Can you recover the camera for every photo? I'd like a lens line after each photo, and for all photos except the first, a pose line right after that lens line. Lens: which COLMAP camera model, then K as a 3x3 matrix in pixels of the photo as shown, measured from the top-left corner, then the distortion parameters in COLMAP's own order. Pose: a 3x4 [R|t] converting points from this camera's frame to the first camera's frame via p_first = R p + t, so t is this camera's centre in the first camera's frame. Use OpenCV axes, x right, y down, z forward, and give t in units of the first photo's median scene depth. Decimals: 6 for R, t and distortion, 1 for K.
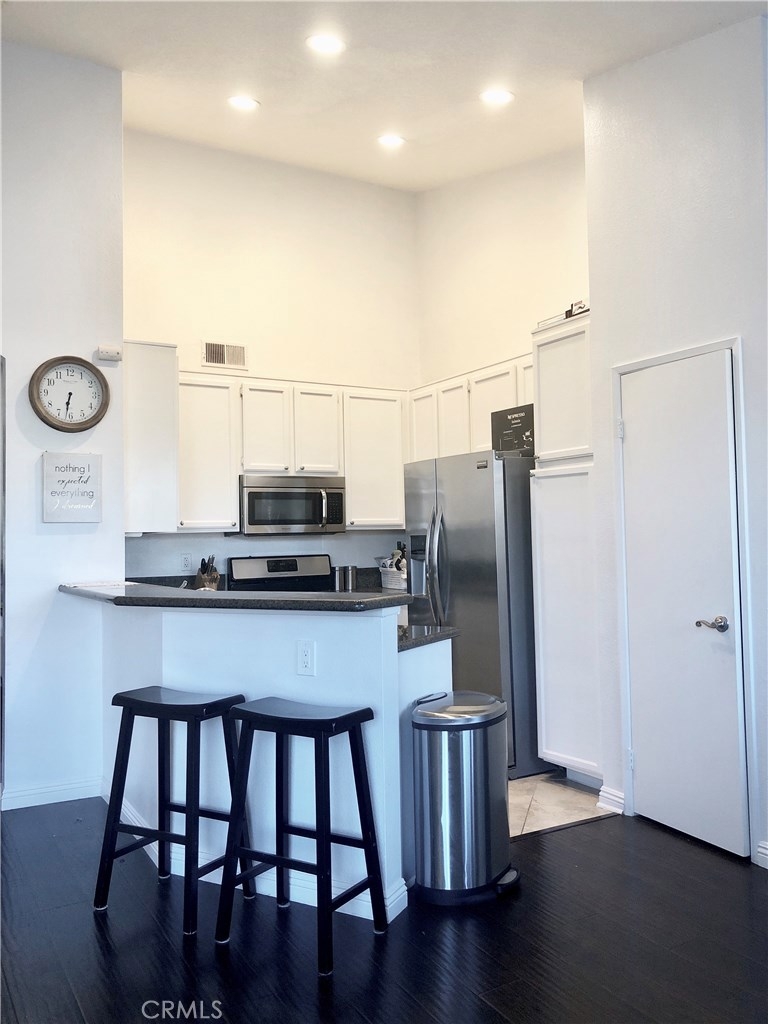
lens RADIAL K [[830.0, 0, 389.8], [0, 830.0, 513.8], [0, 0, 1]] dist [0.038566, -0.072607]
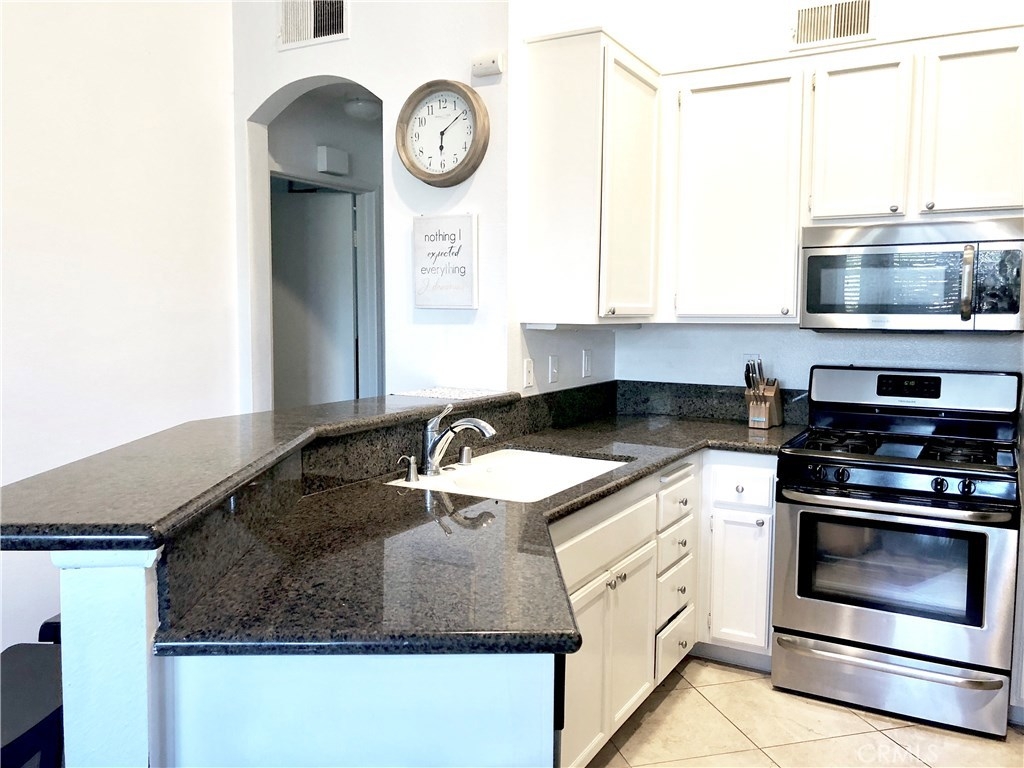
lens RADIAL K [[830.0, 0, 514.2], [0, 830.0, 379.4], [0, 0, 1]] dist [0.038566, -0.072607]
pose [[0.492693, 0.094028, -0.865108, 0.303552], [0.007772, 0.993630, 0.112423, -0.009740], [0.870169, -0.062114, 0.488824, 0.672386]]
